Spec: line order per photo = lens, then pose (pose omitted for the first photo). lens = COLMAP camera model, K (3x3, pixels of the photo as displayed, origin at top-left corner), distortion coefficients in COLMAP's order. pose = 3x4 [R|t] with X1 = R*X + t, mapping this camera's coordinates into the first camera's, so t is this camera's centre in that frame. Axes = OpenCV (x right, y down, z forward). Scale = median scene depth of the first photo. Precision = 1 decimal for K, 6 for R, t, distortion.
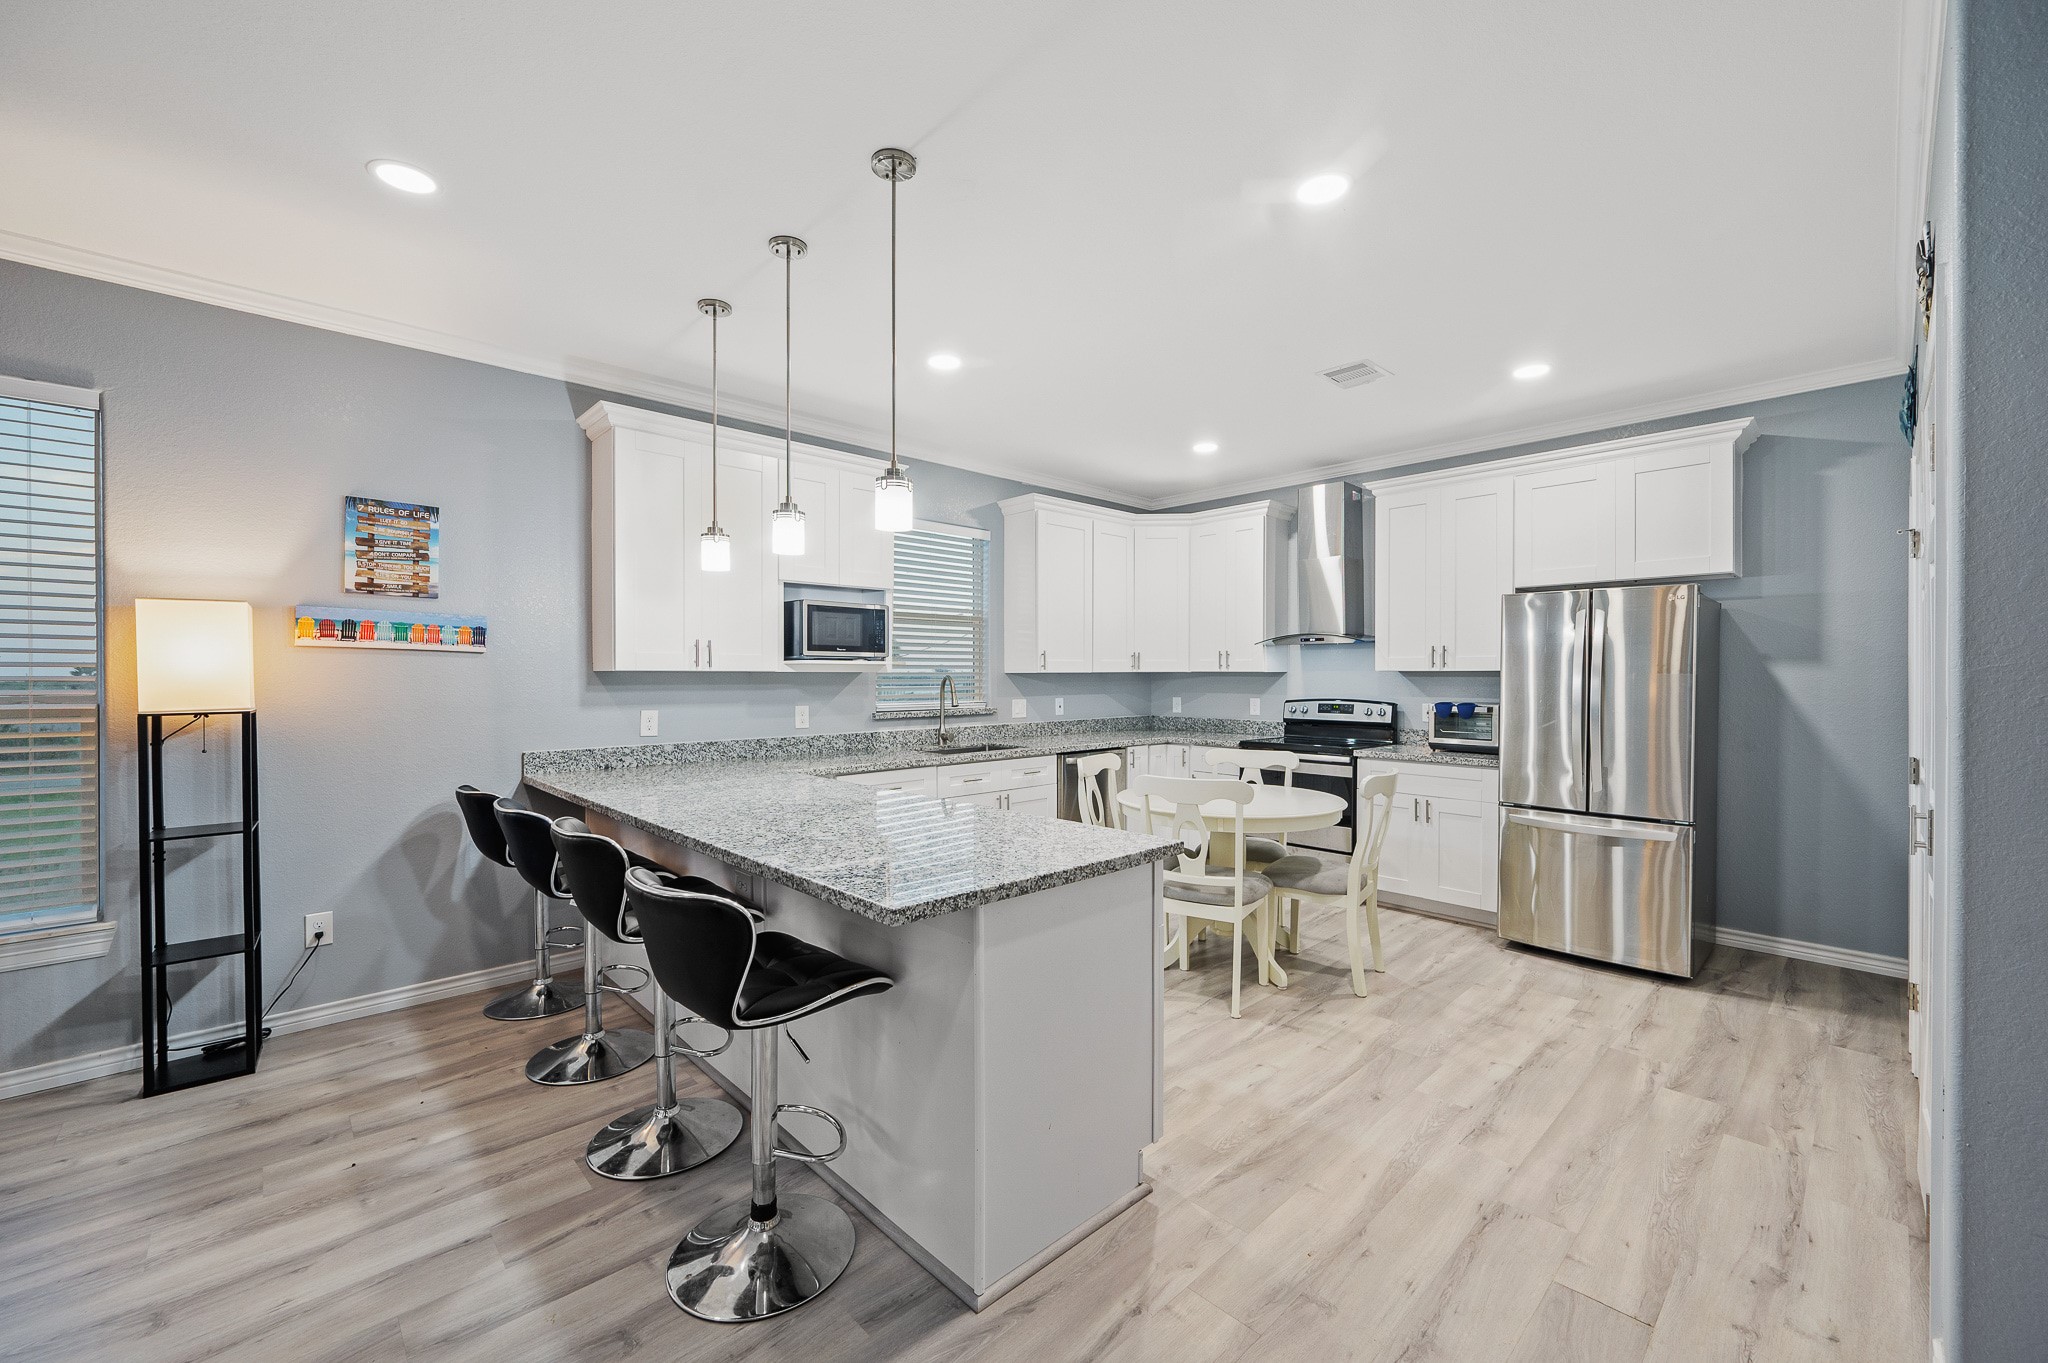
lens RADIAL K [[838.1, 0, 1034.1], [0, 838.1, 682.1], [0, 0, 1]] dist [0.002291, -0.000886]
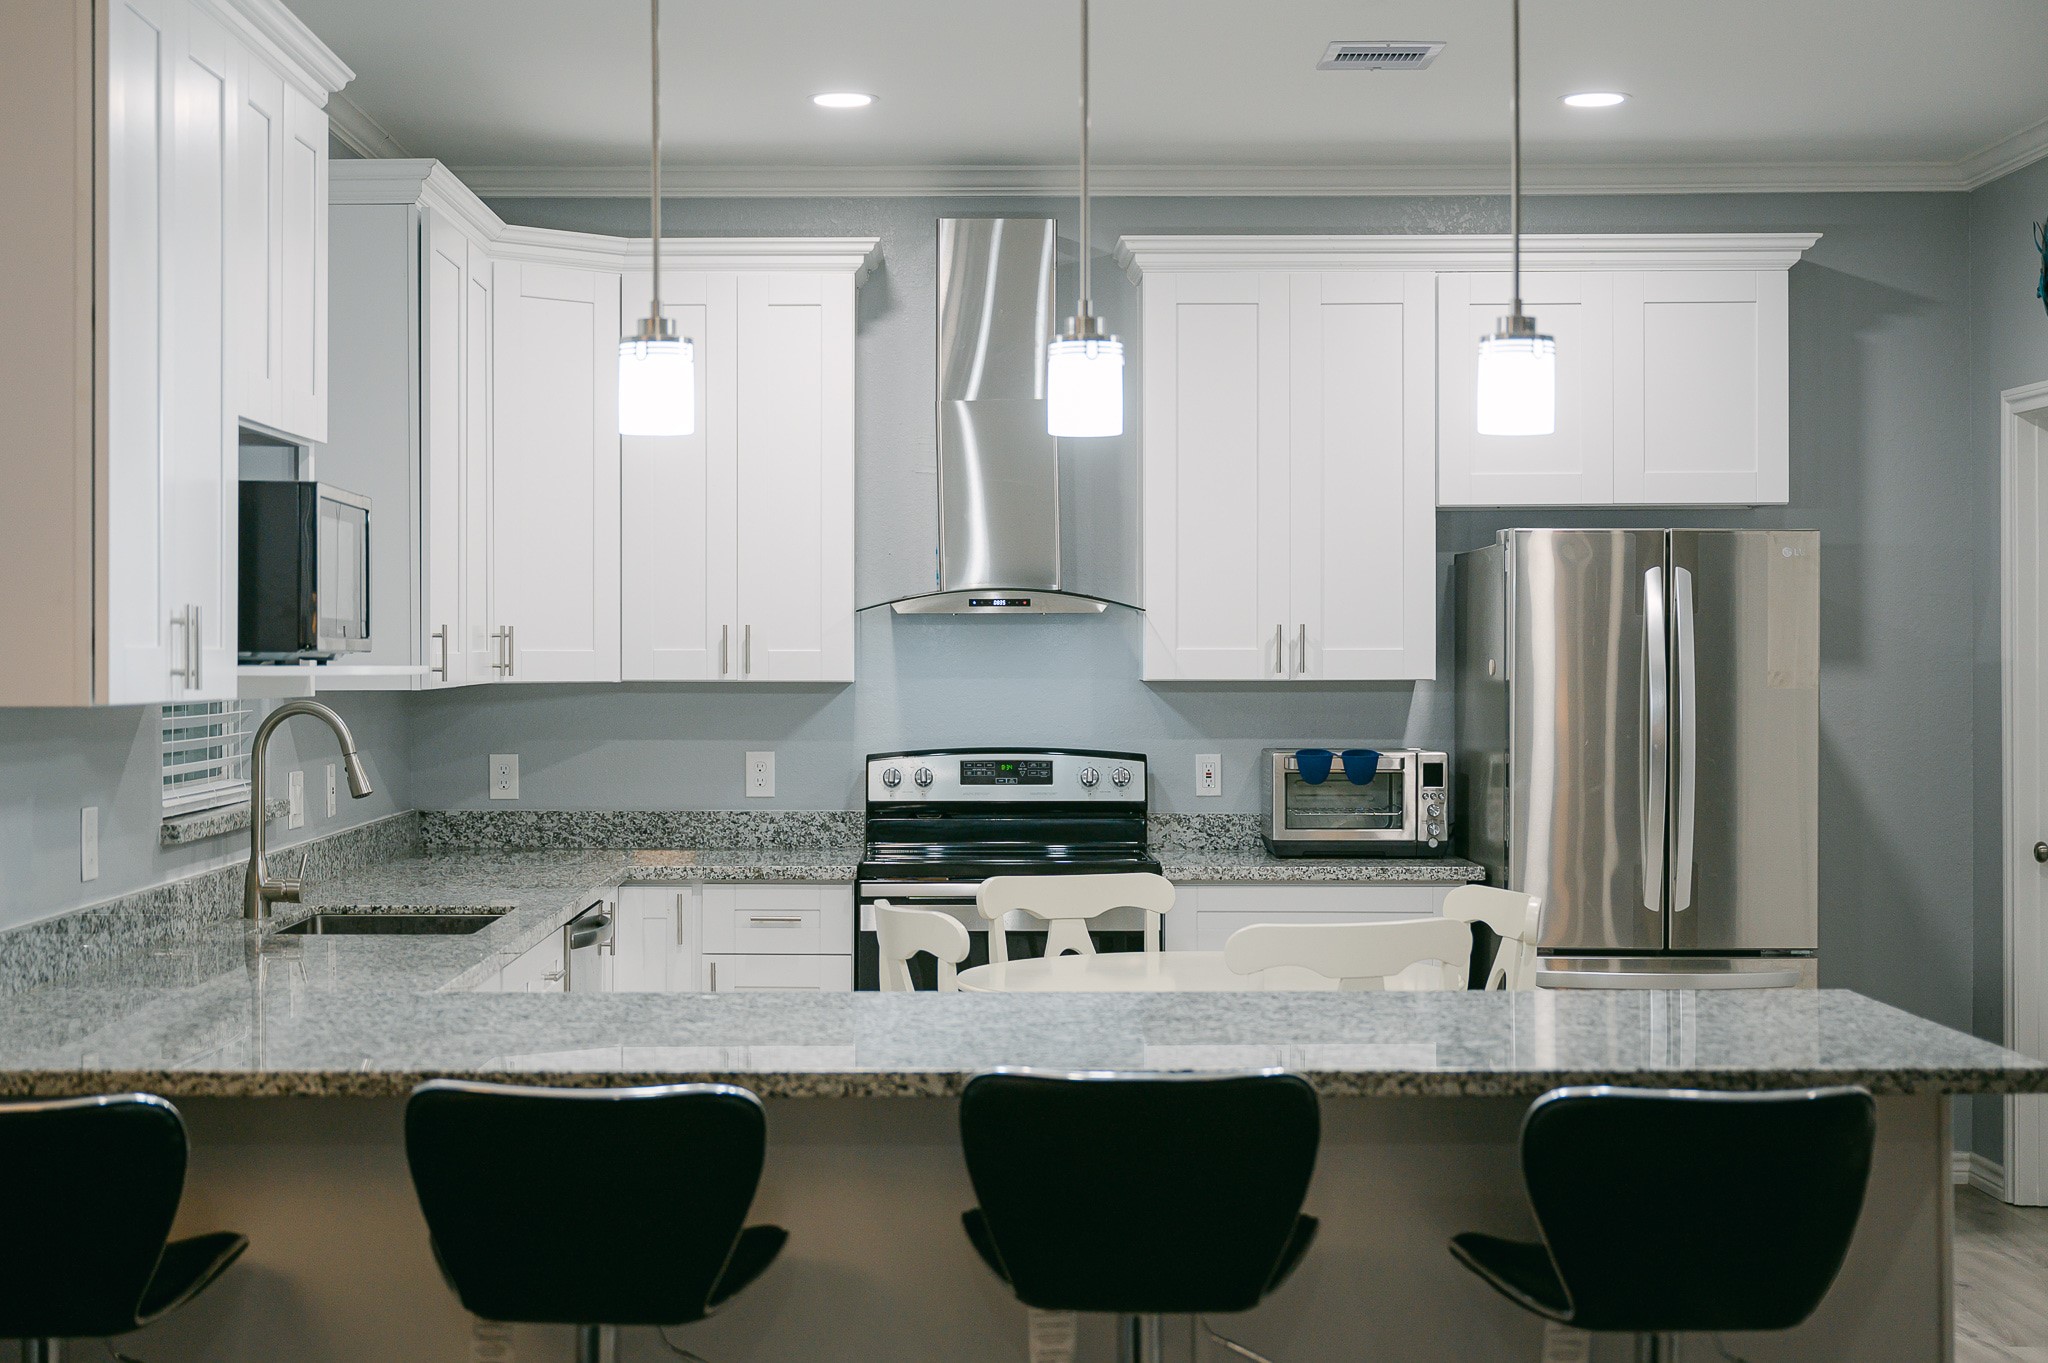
lens RADIAL K [[3154.5, 0, 1003.2], [0, 3154.5, 679.6], [0, 0, 1]] dist [0.012946, 0.000000]
pose [[0.681851, -0.006295, 0.731464, -0.864019], [0.007278, 0.999972, 0.001821, -0.017915], [-0.731454, 0.004082, 0.681878, -0.040795]]
